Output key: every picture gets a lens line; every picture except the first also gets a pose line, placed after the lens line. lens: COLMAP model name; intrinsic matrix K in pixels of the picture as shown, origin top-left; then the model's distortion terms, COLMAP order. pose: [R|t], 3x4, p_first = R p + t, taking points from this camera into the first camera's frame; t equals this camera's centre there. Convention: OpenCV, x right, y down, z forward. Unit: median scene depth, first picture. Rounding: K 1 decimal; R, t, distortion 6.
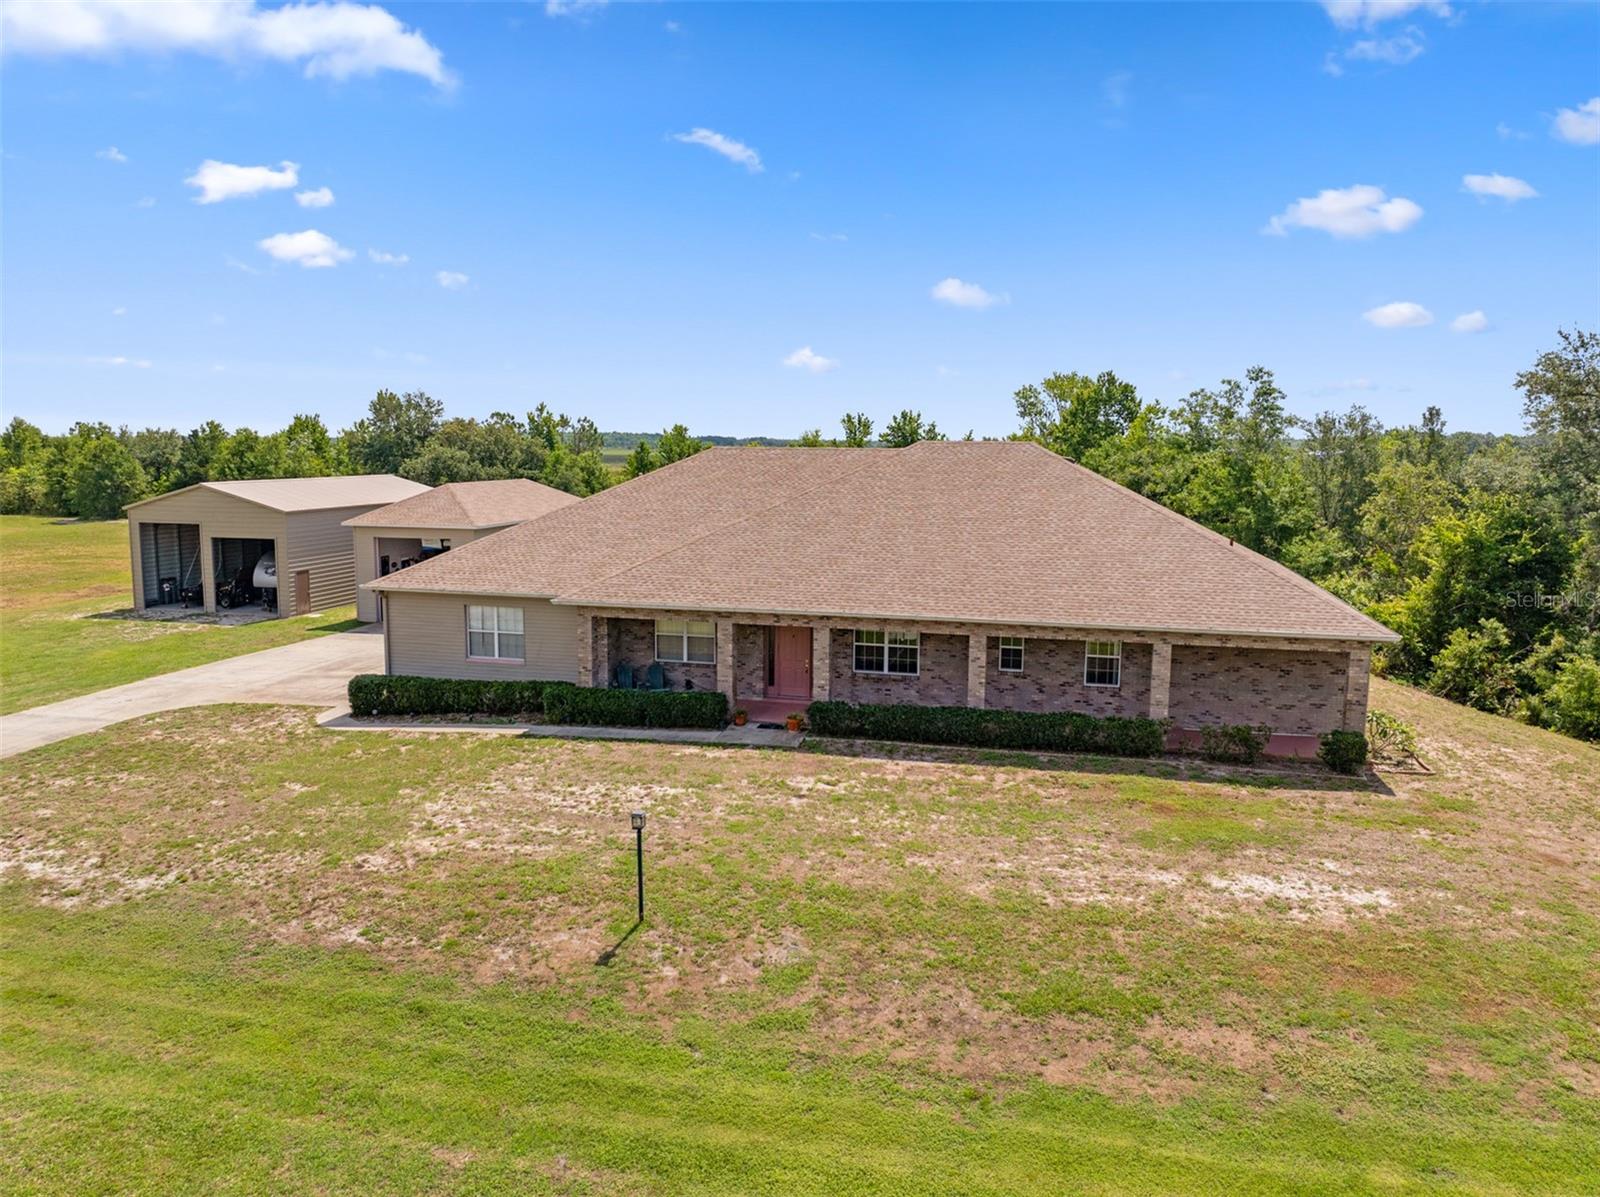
lens RADIAL K [[1127.6, 0, 800.0], [0, 1127.6, 598.5], [0, 0, 1]] dist [-0.040621, -0.002108]
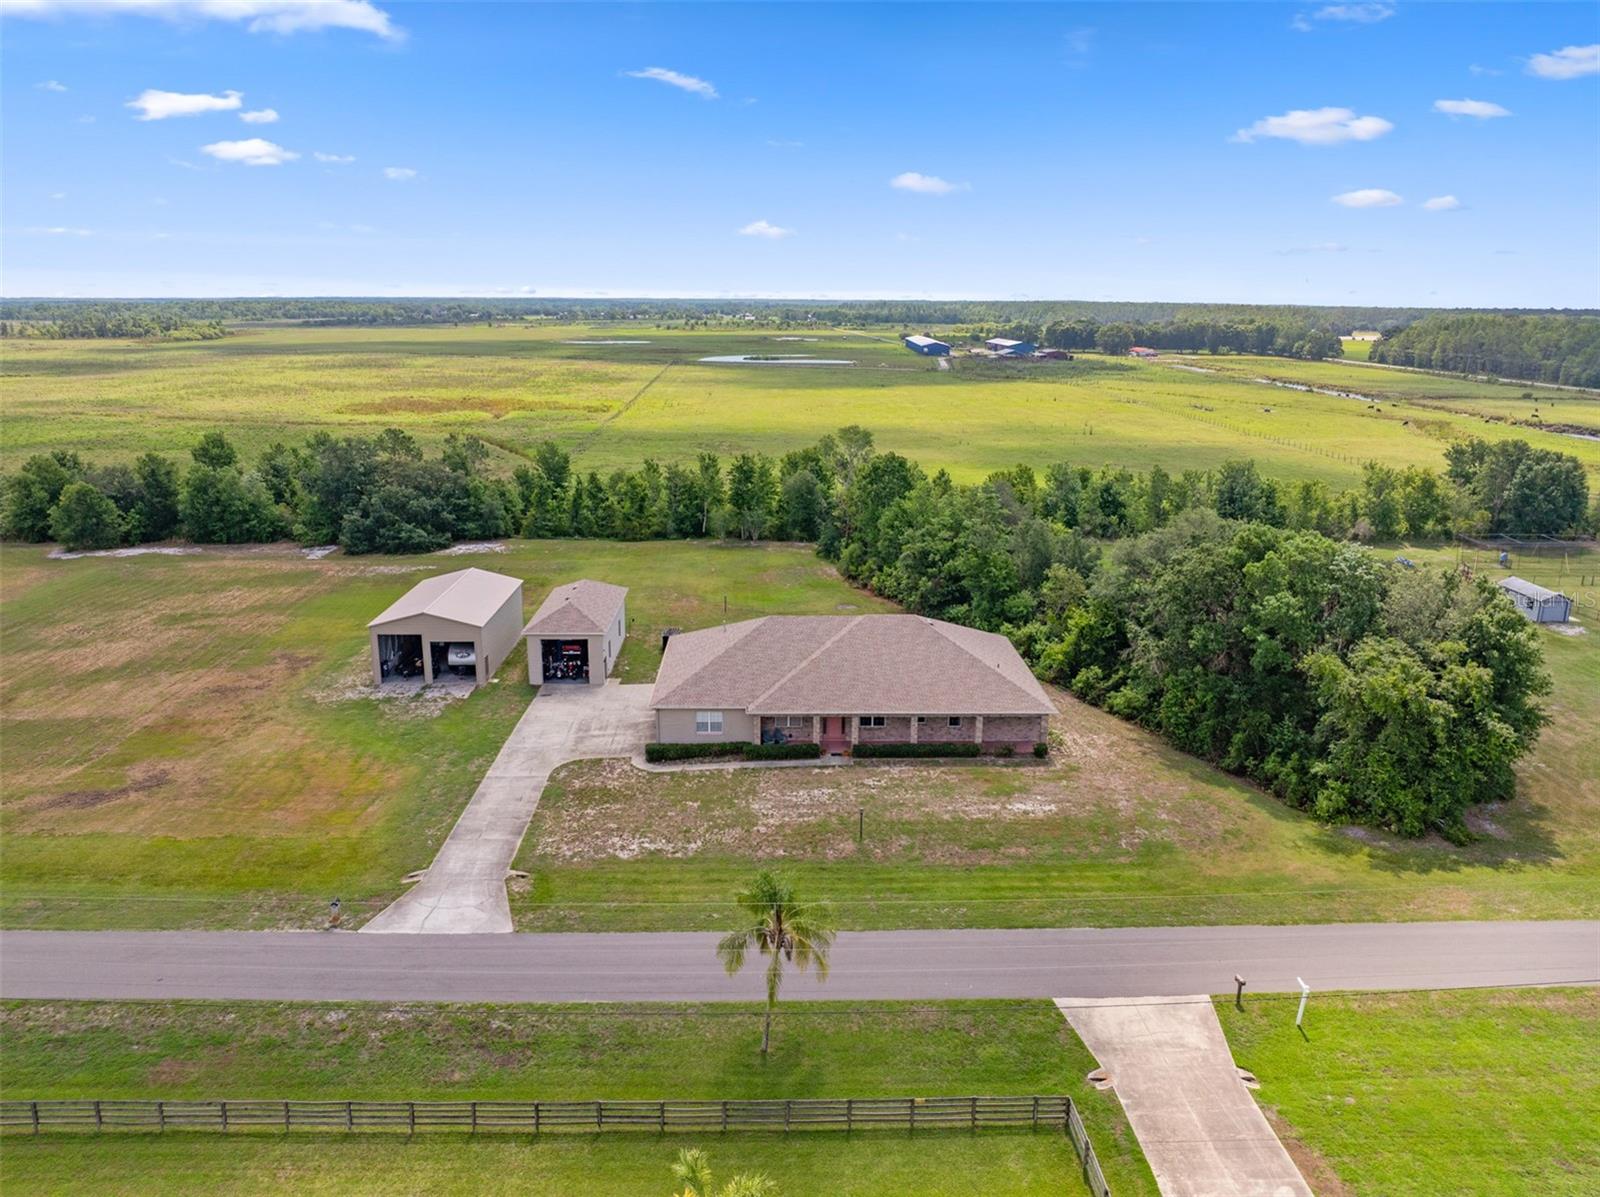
lens RADIAL K [[1127.6, 0, 800.0], [0, 1127.6, 598.5], [0, 0, 1]] dist [-0.040621, -0.002108]
pose [[0.965028, -0.067915, 0.253196, -0.814051], [0.035356, 0.990752, 0.130996, -0.645214], [-0.259751, -0.117462, 0.958505, -1.565837]]
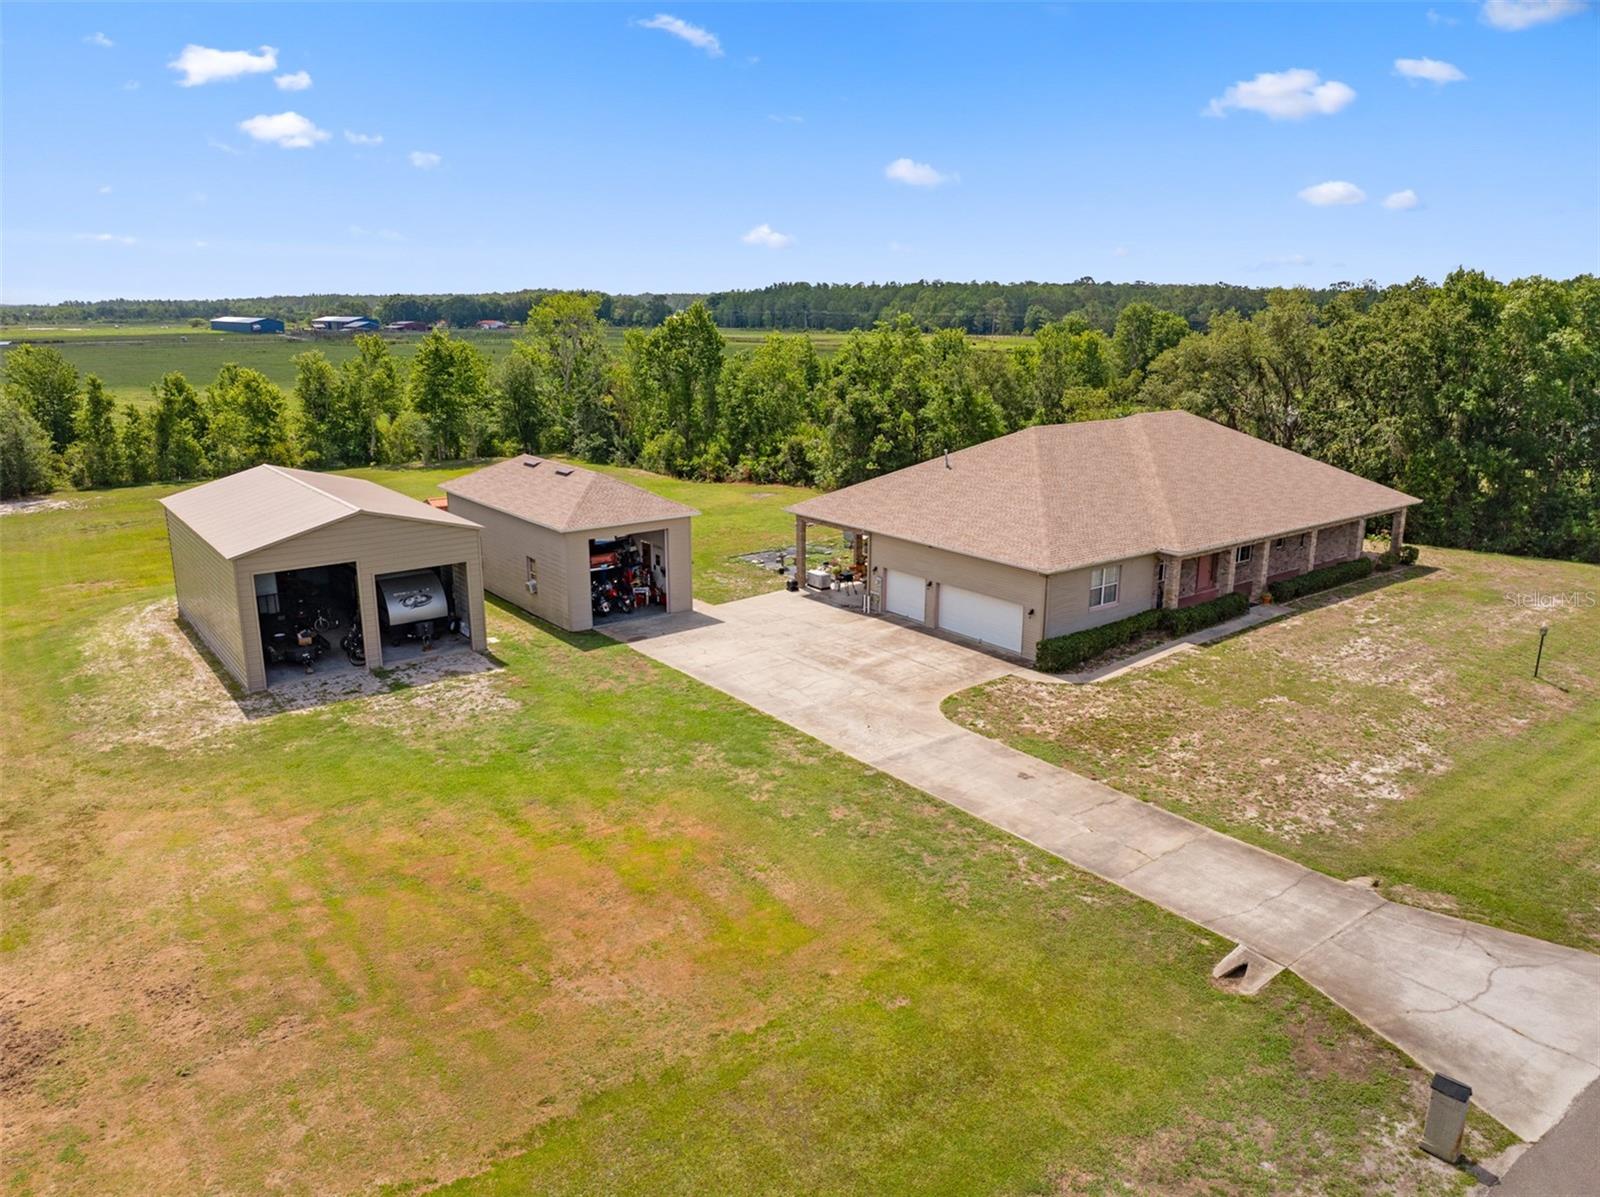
lens RADIAL K [[1127.6, 0, 800.0], [0, 1127.6, 598.5], [0, 0, 1]] dist [-0.040621, -0.002108]
pose [[0.628096, -0.205200, 0.750592, -1.865756], [0.110485, 0.978348, 0.175011, -0.287079], [-0.770252, -0.026995, 0.637168, 0.505374]]
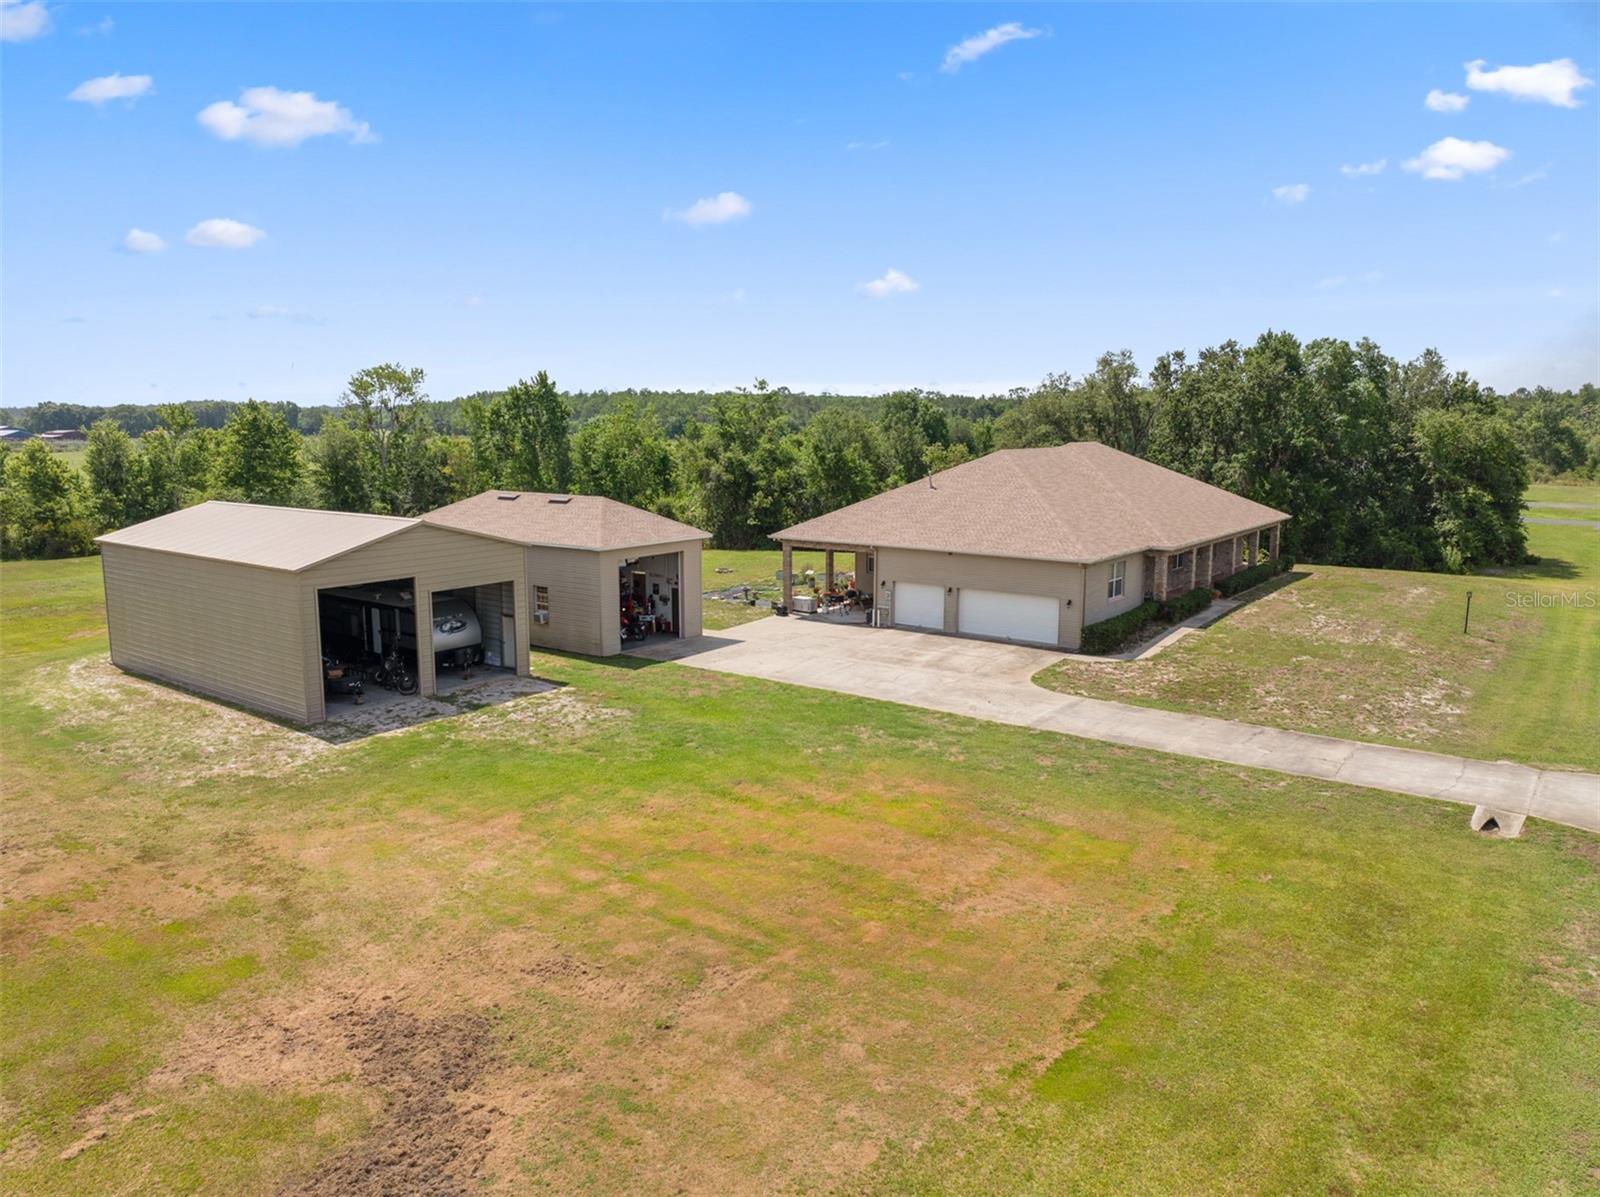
lens RADIAL K [[1127.6, 0, 800.0], [0, 1127.6, 598.5], [0, 0, 1]] dist [-0.040621, -0.002108]
pose [[0.392421, -0.153098, 0.906955, -2.186295], [0.128136, 0.985534, 0.110921, -0.201240], [-0.910817, 0.072685, 0.406362, 0.948643]]
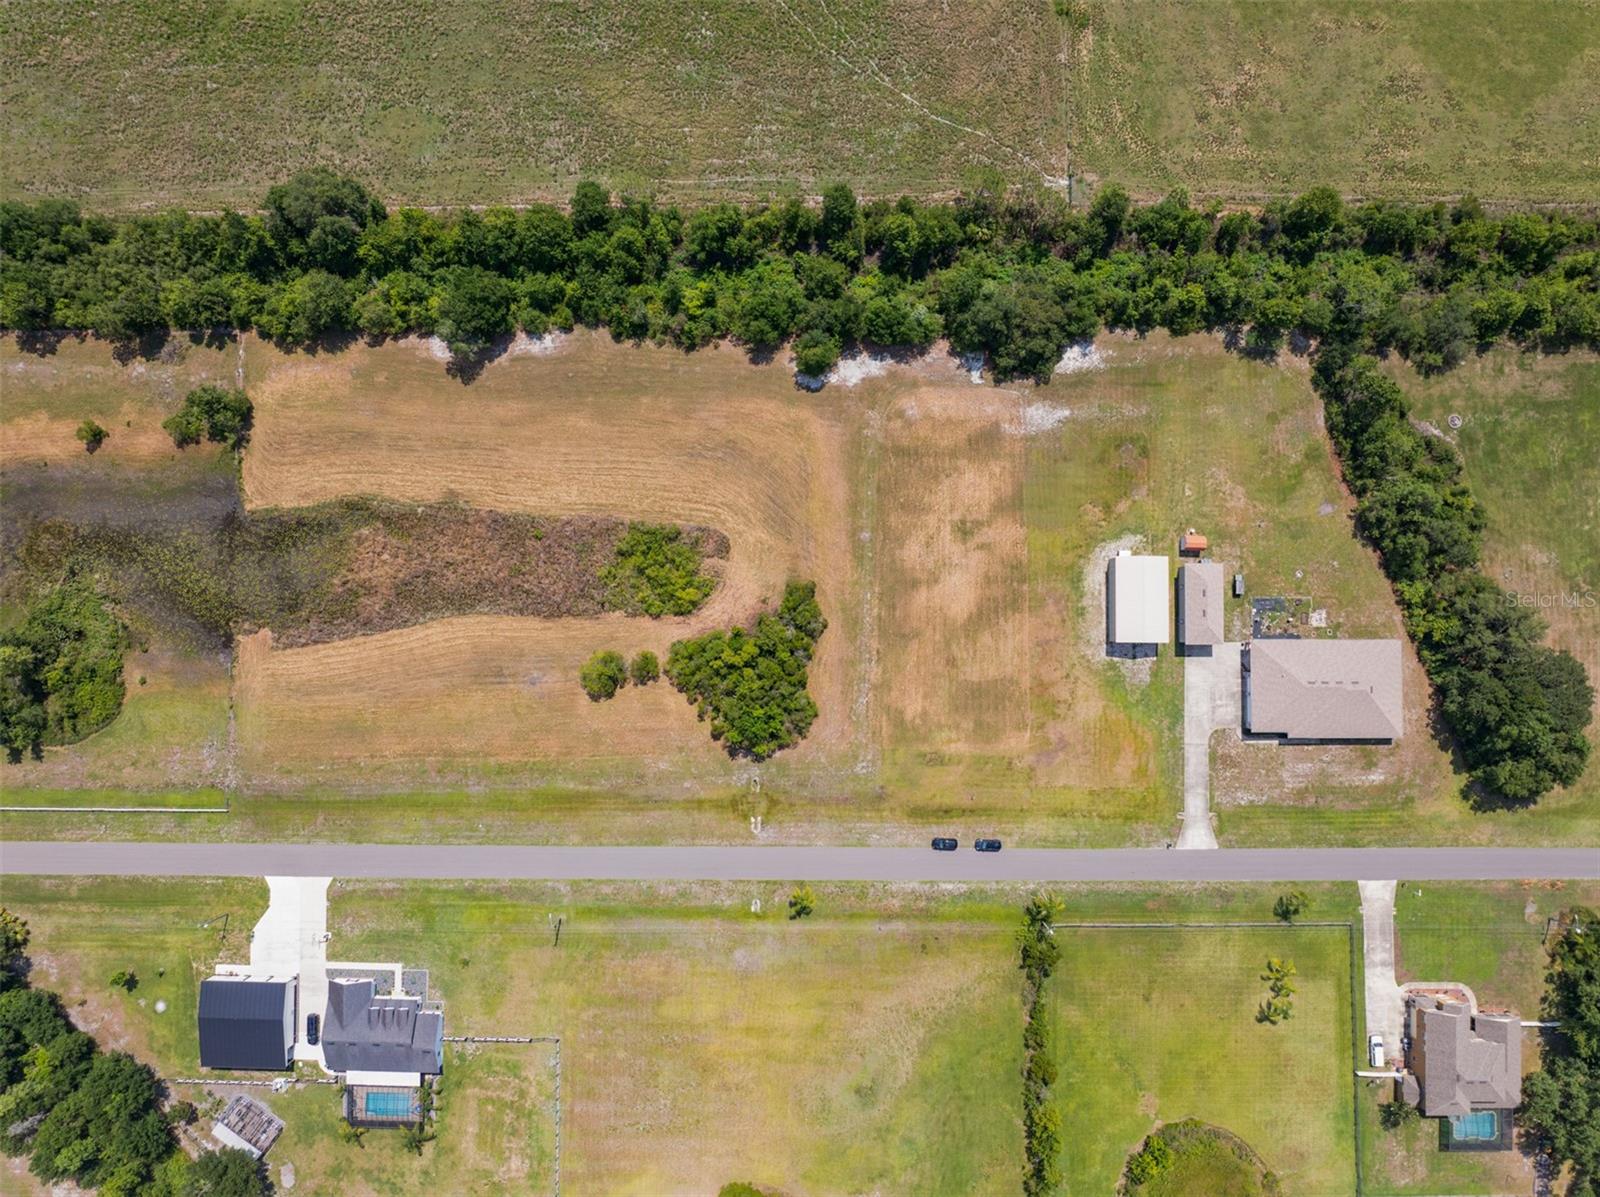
lens RADIAL K [[1127.6, 0, 800.0], [0, 1127.6, 598.5], [0, 0, 1]] dist [-0.040621, -0.002108]
pose [[0.971337, -0.237567, 0.008172, -3.259489], [0.034232, 0.173820, 0.984182, -7.625567], [-0.235230, -0.955693, 0.176970, 1.464659]]
